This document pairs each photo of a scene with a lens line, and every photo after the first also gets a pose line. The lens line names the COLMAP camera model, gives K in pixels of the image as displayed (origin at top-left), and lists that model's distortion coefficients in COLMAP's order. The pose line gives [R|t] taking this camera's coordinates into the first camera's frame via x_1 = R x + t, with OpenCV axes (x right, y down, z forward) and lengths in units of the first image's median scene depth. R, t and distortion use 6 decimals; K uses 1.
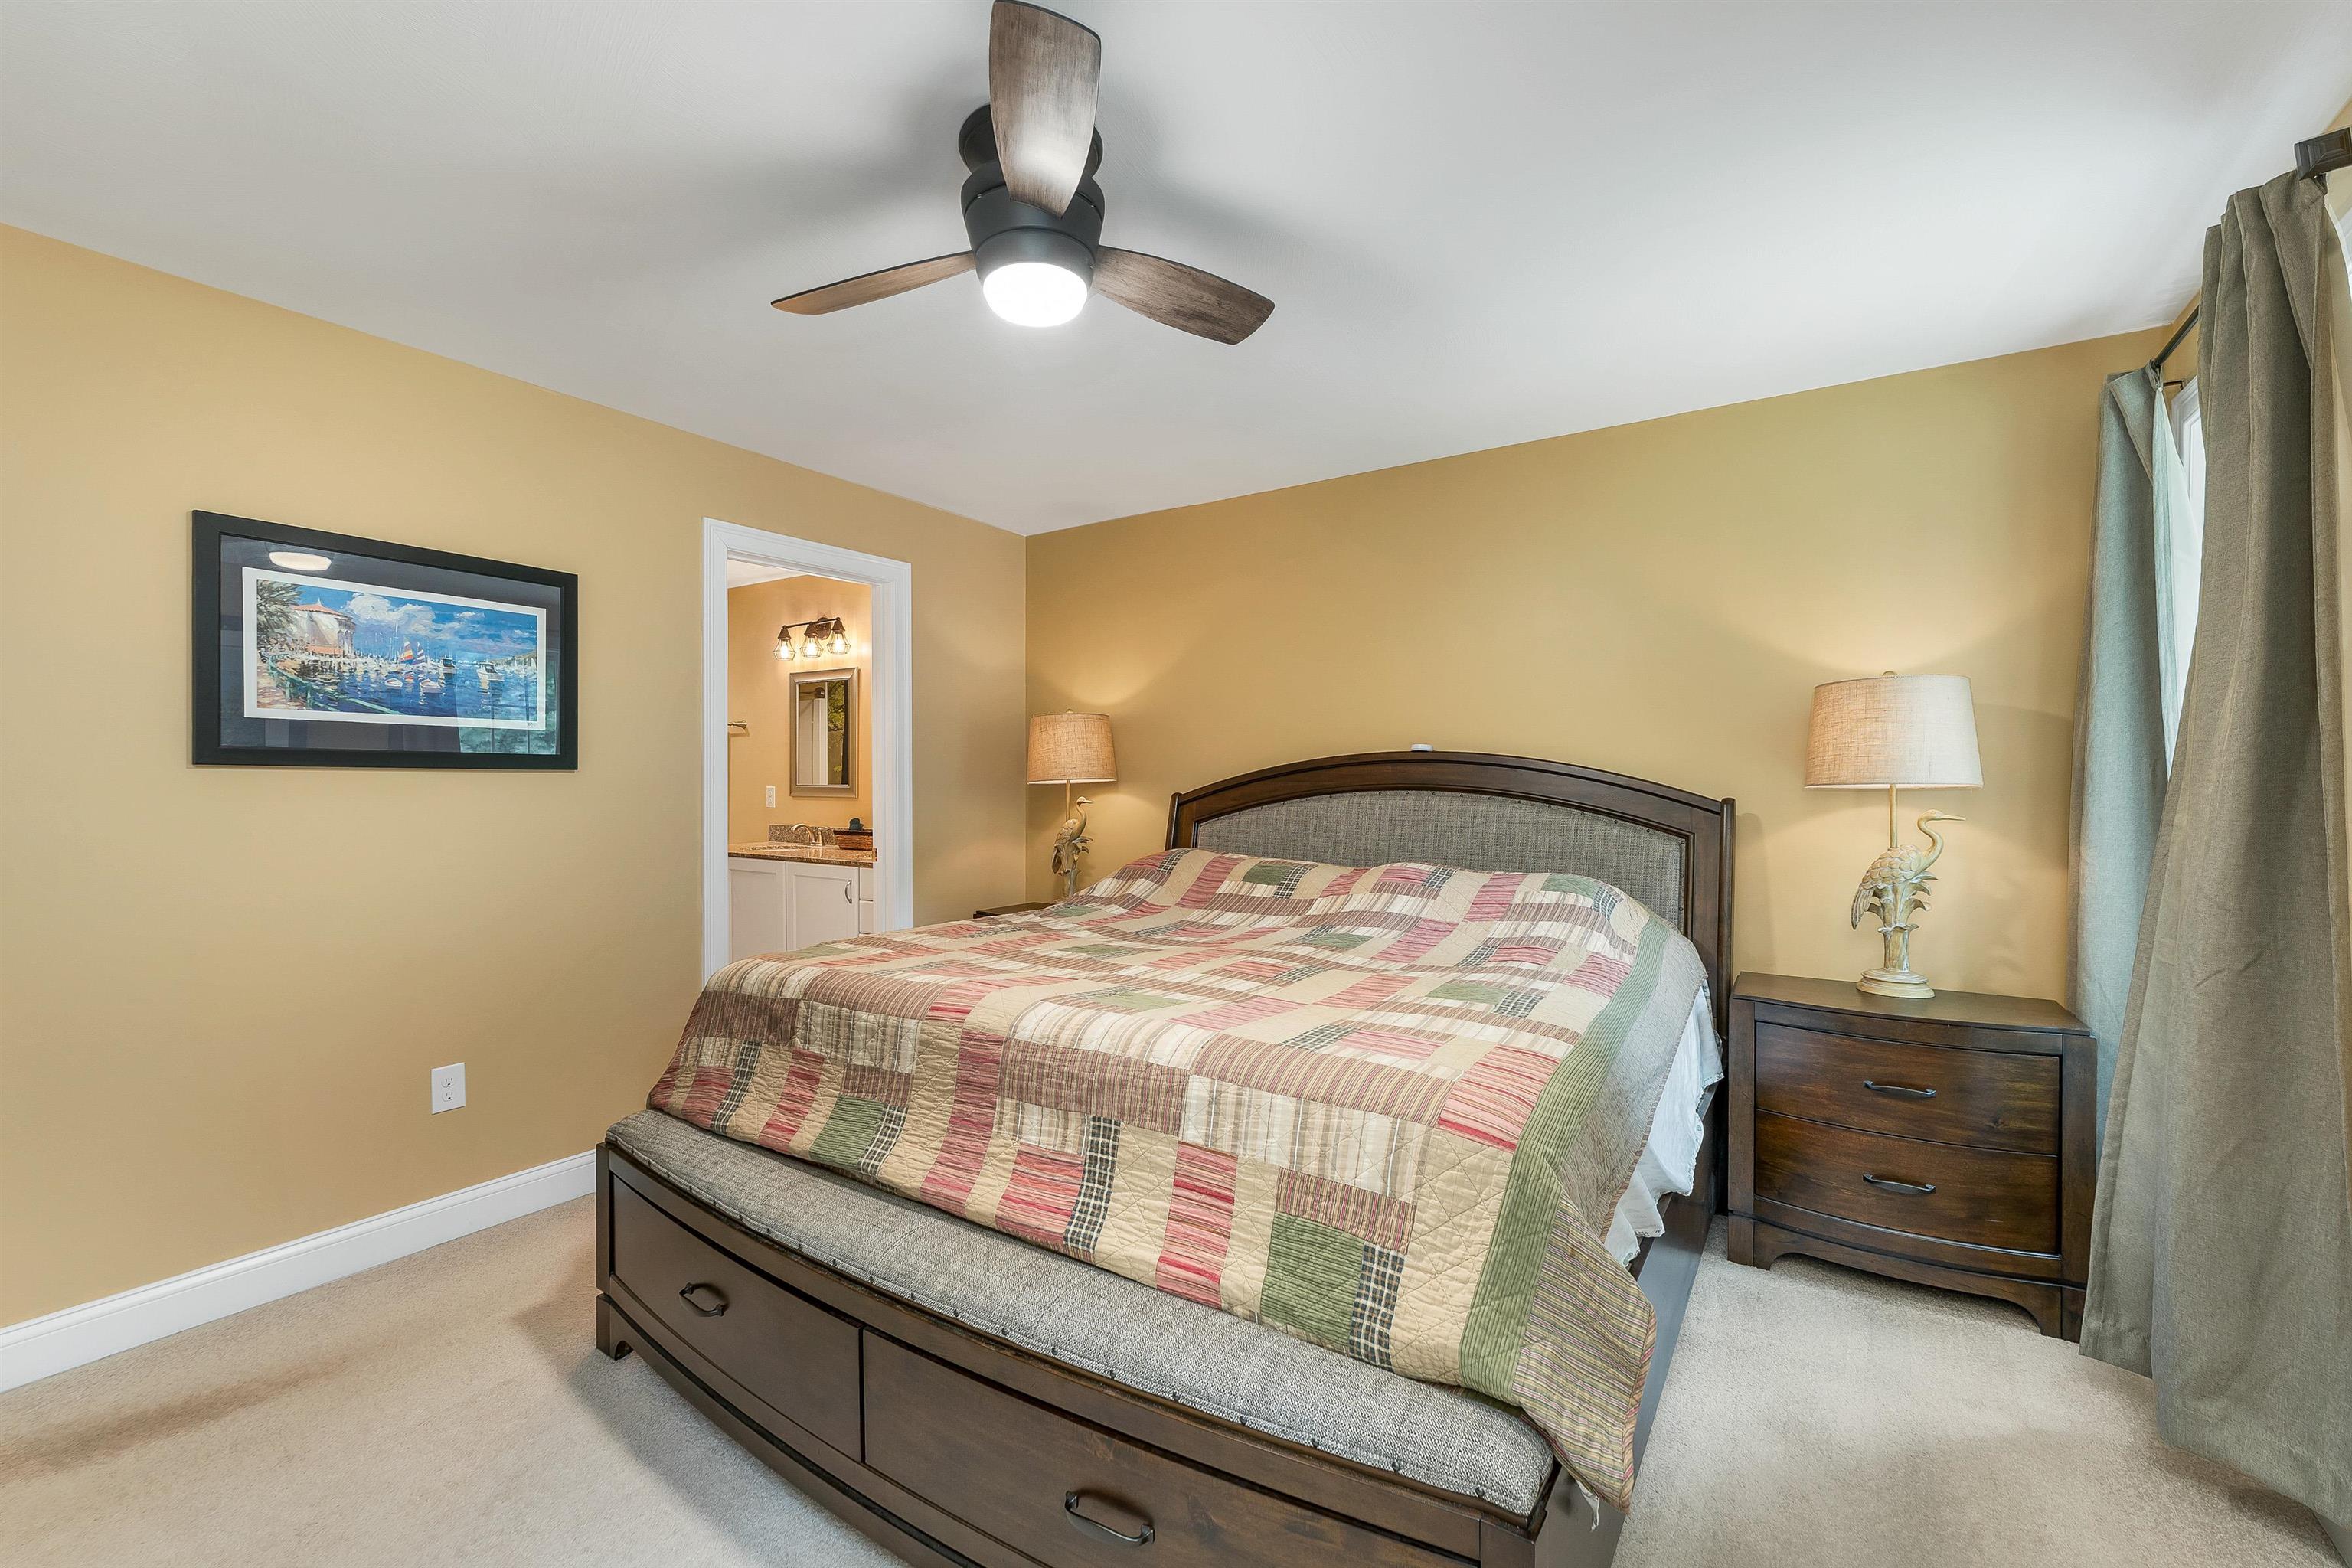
lens RADIAL K [[983.1, 0, 1169.3], [0, 983.1, 769.7], [0, 0, 1]] dist [0.001737, 0.000208]
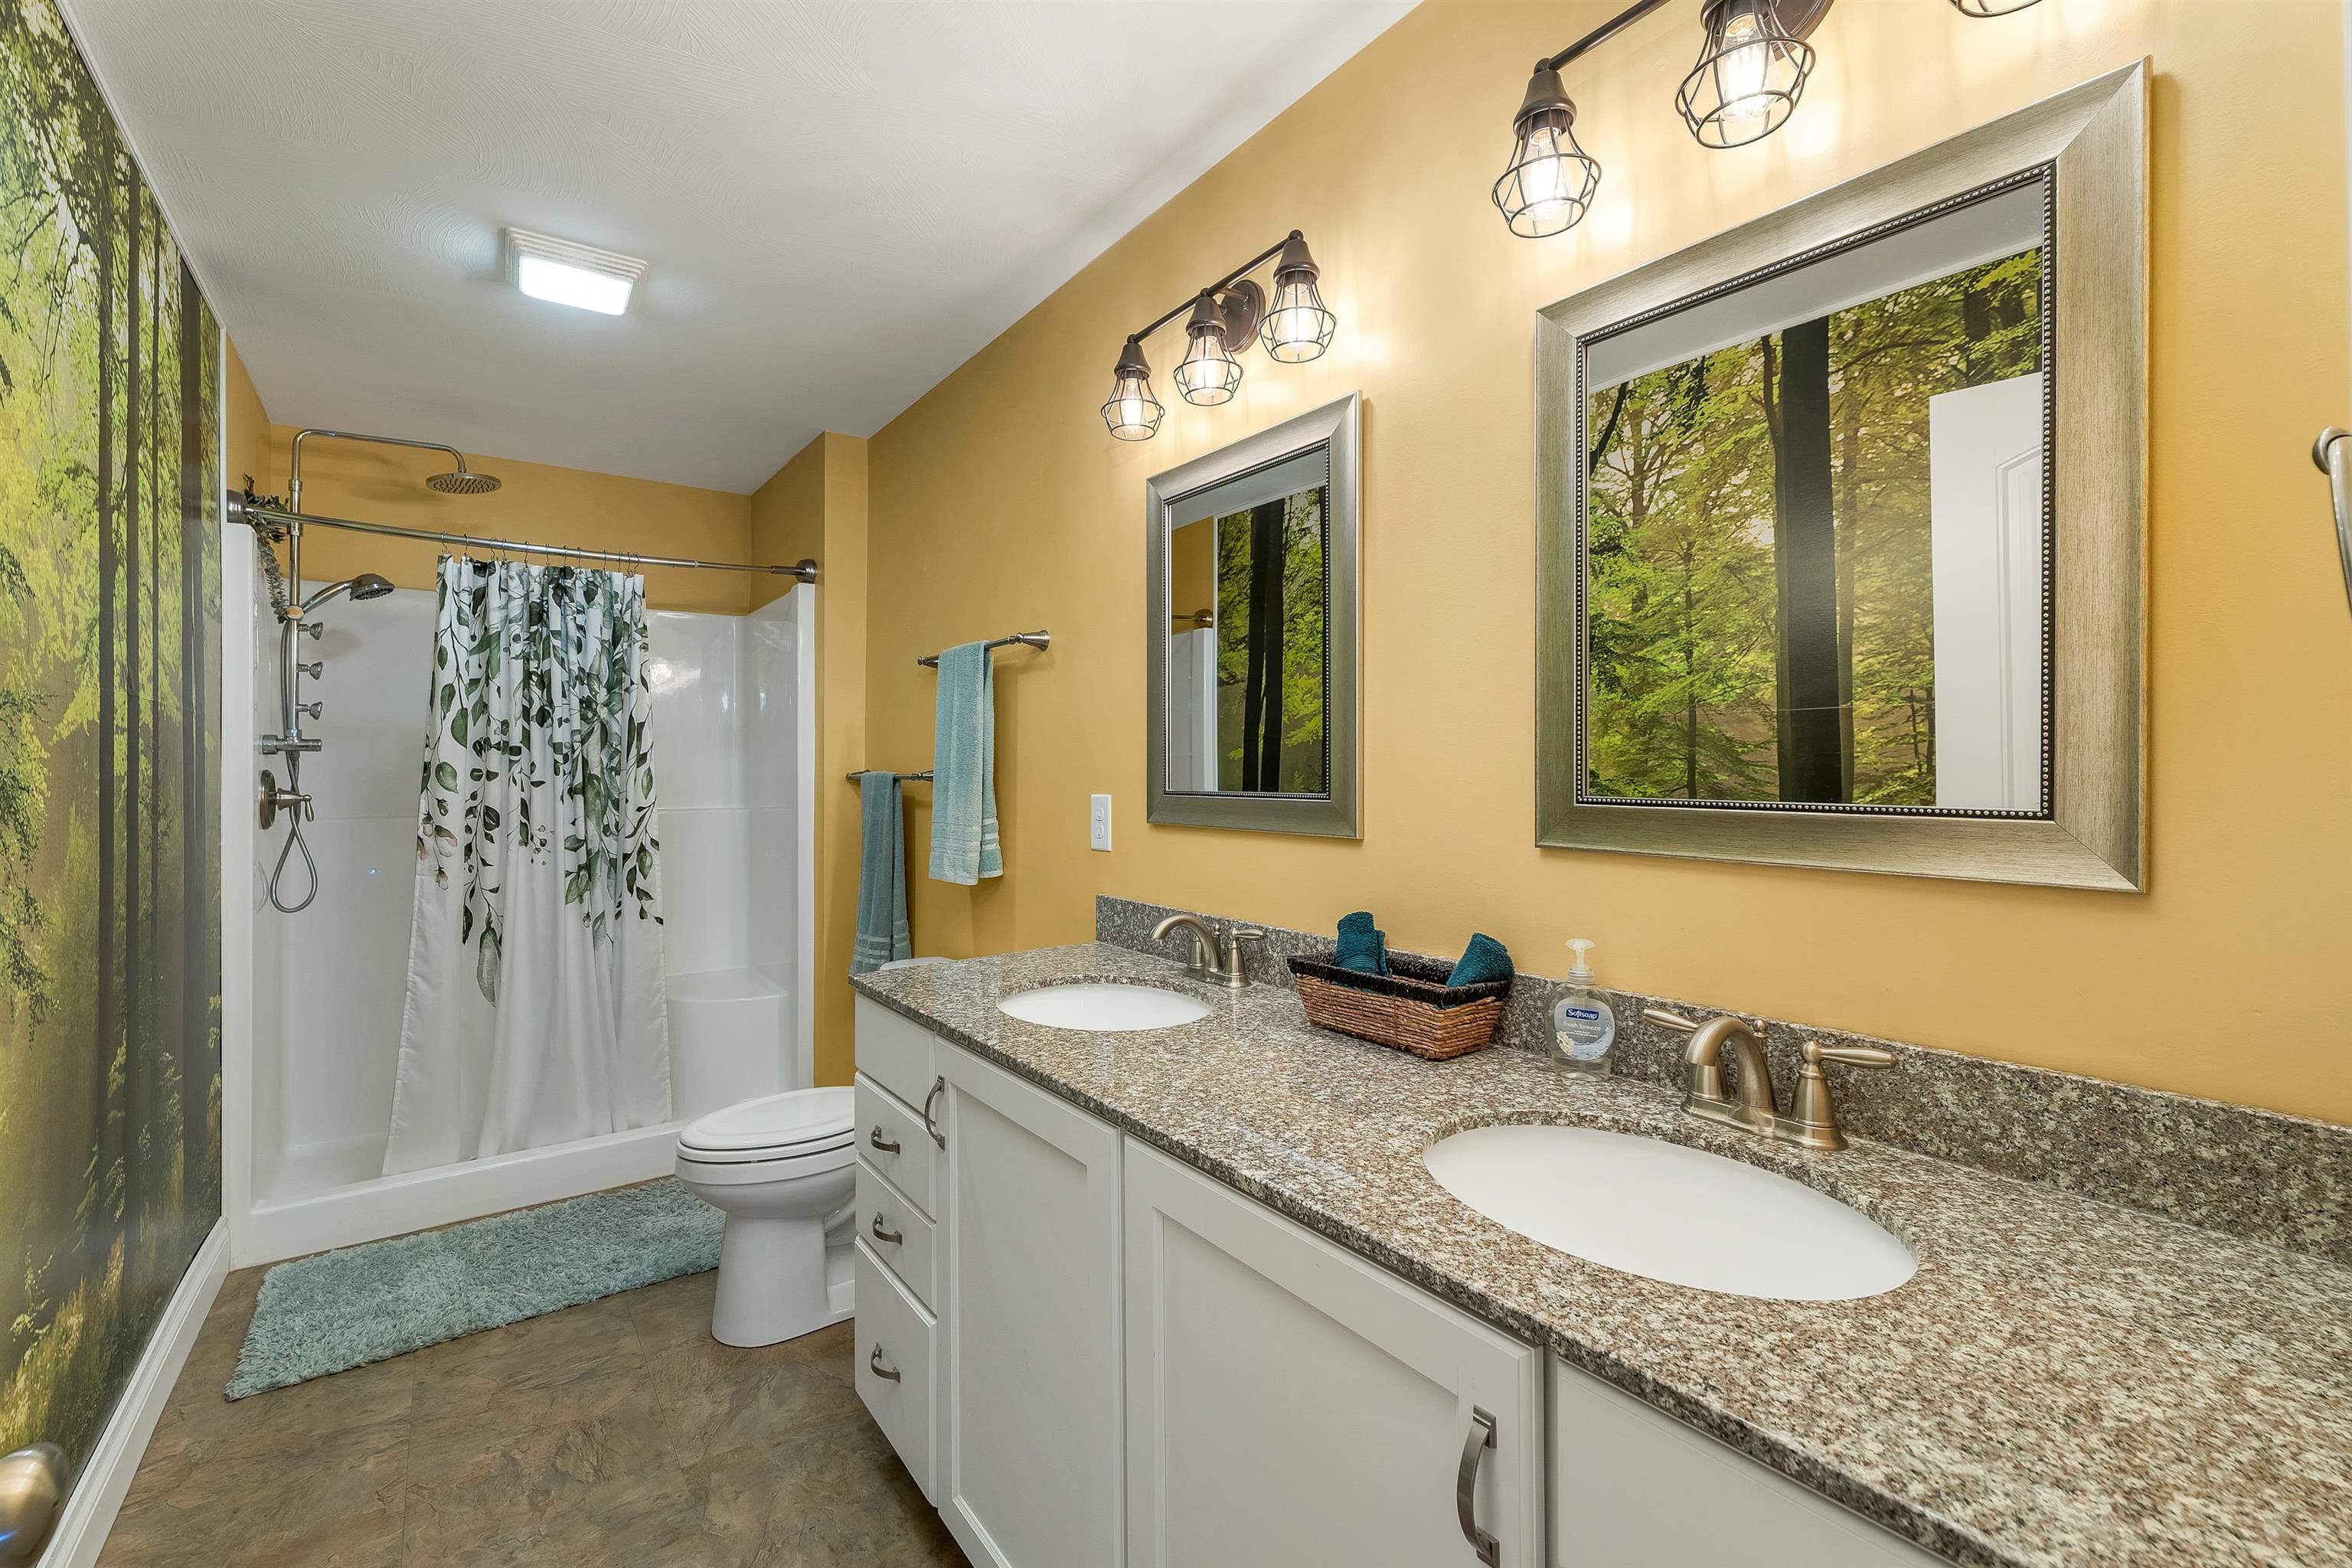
lens RADIAL K [[983.1, 0, 1169.3], [0, 983.1, 769.7], [0, 0, 1]] dist [0.001737, 0.000208]
pose [[0.936610, -0.001627, -0.350371, -0.514992], [0.004264, 0.999968, 0.006754, 0.010324], [0.350348, -0.007820, 0.936587, 1.356760]]
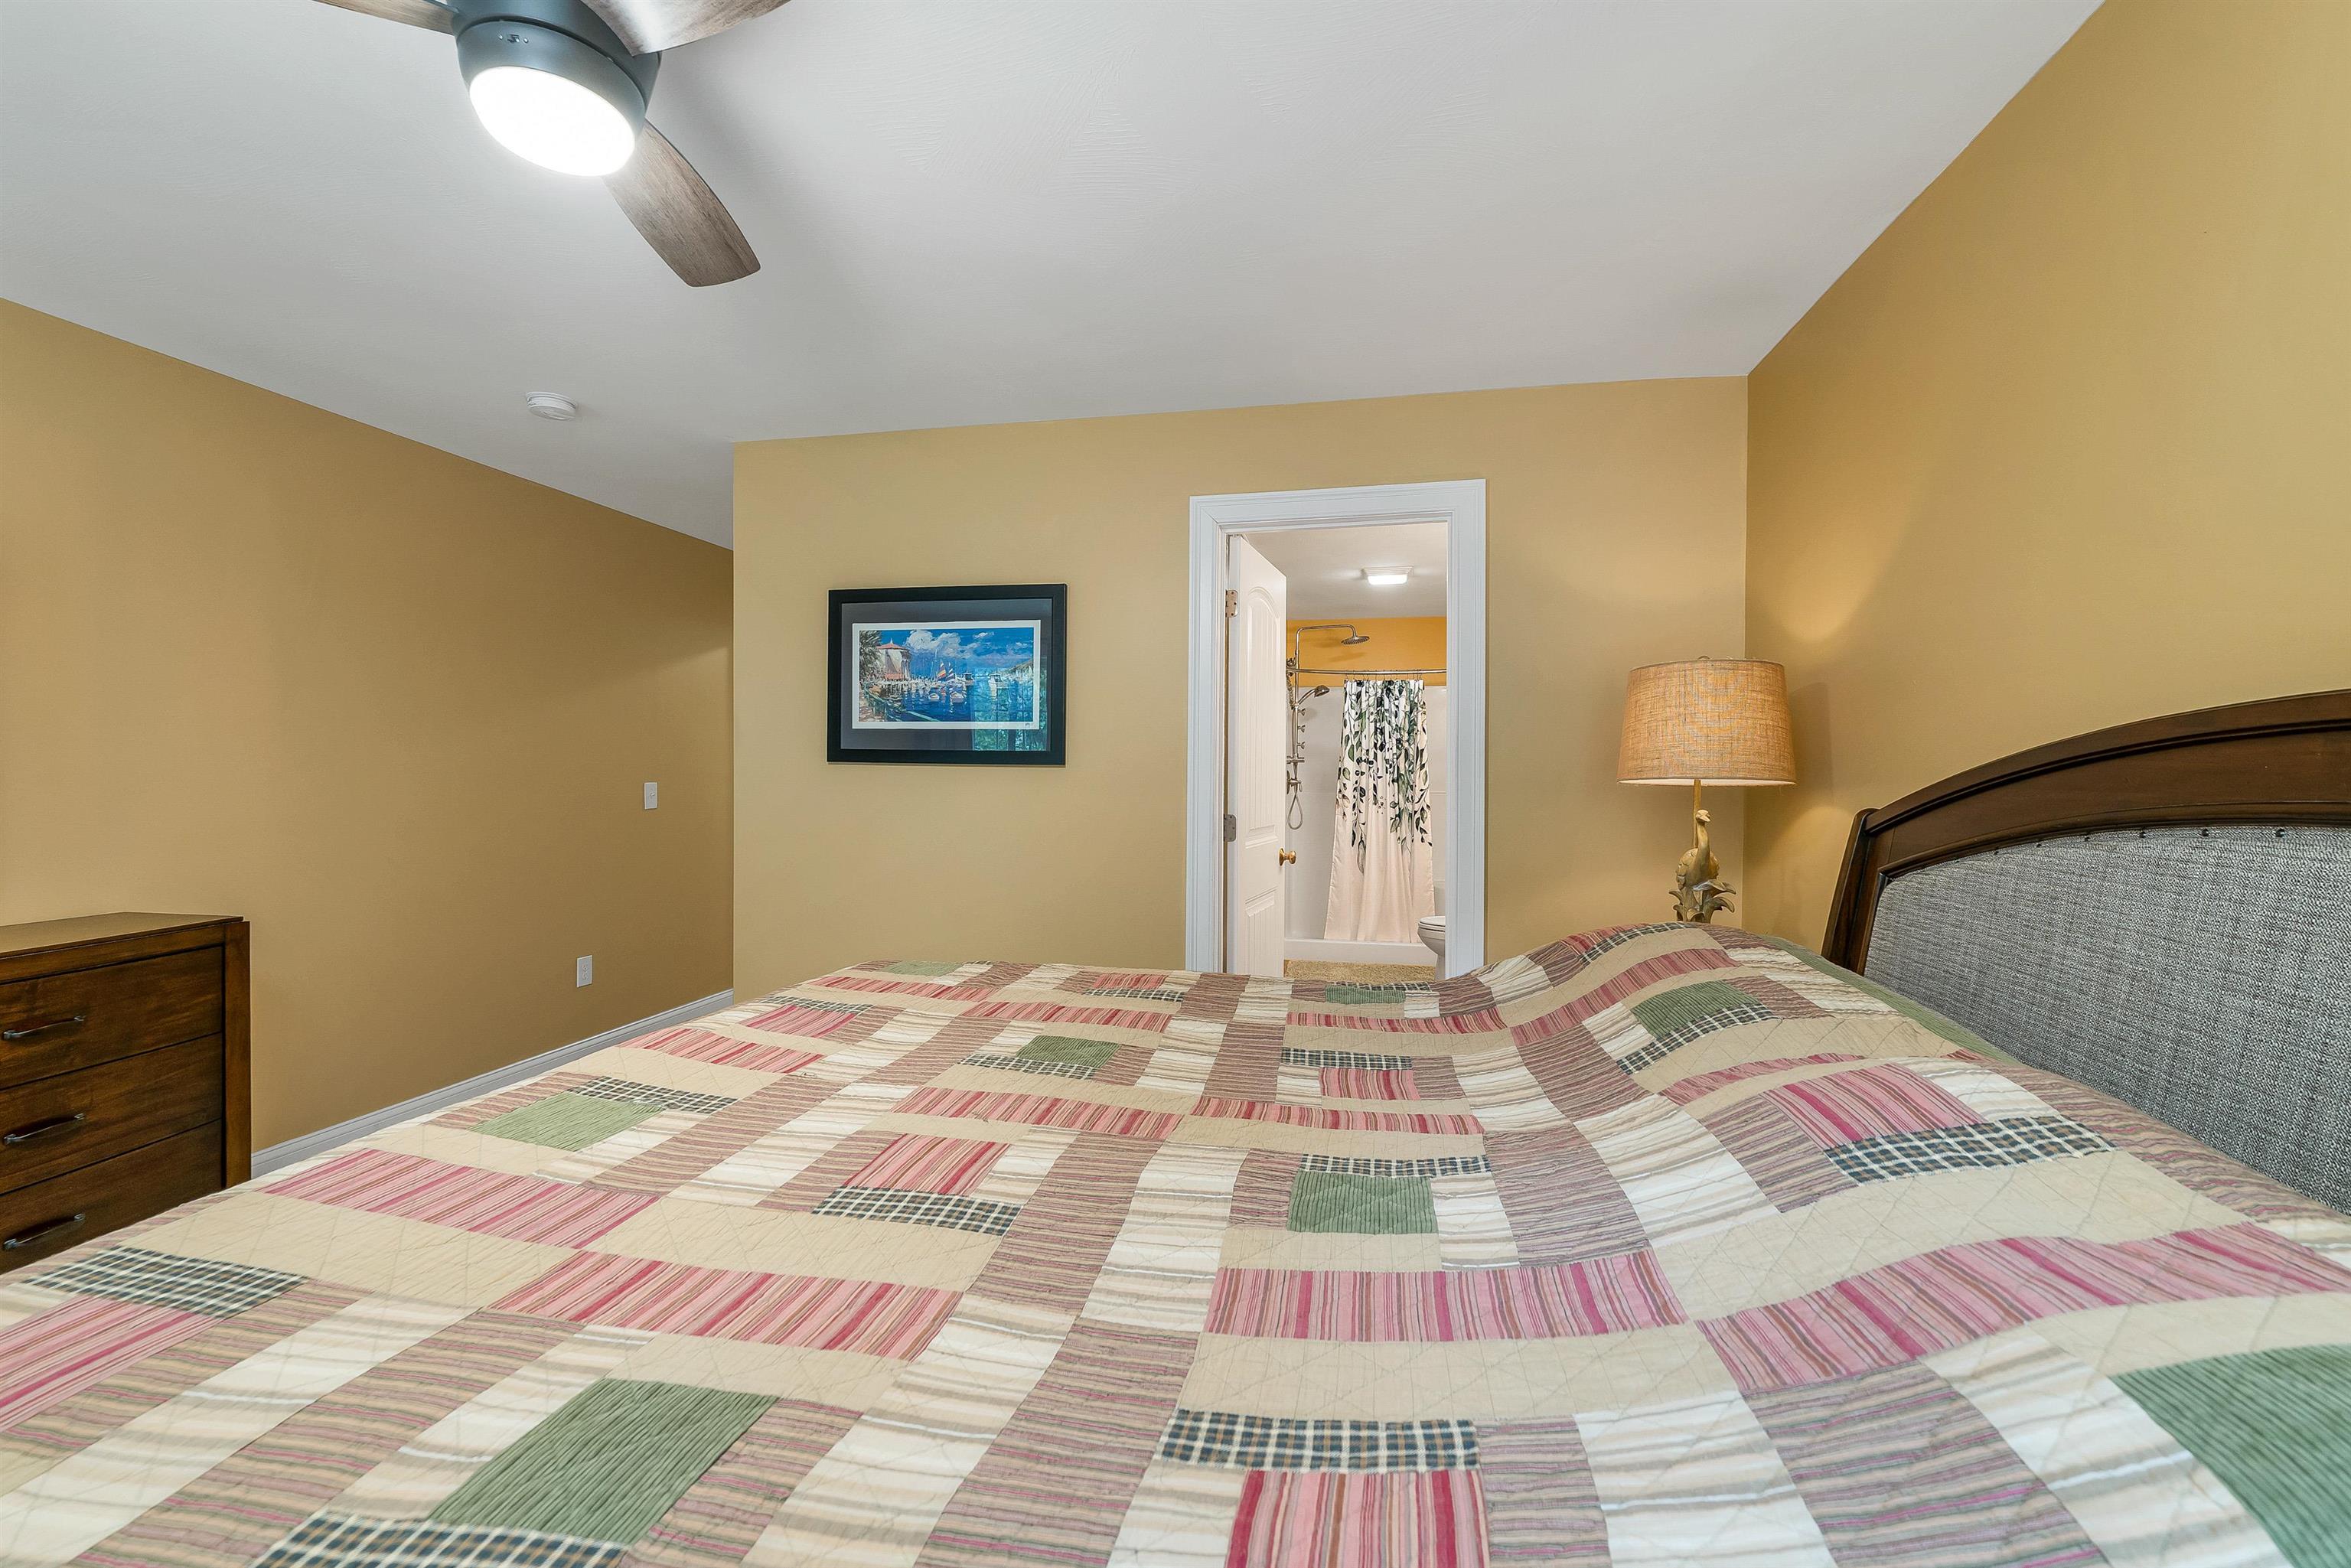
lens RADIAL K [[982.6, 0, 1168.8], [0, 982.6, 769.7], [0, 0, 1]] dist [0.001737, 0.000208]
pose [[0.374020, 0.003002, -0.927416, 0.474741], [0.001618, 0.999991, 0.003890, 0.001432], [0.927419, -0.002955, 0.374012, 0.758144]]
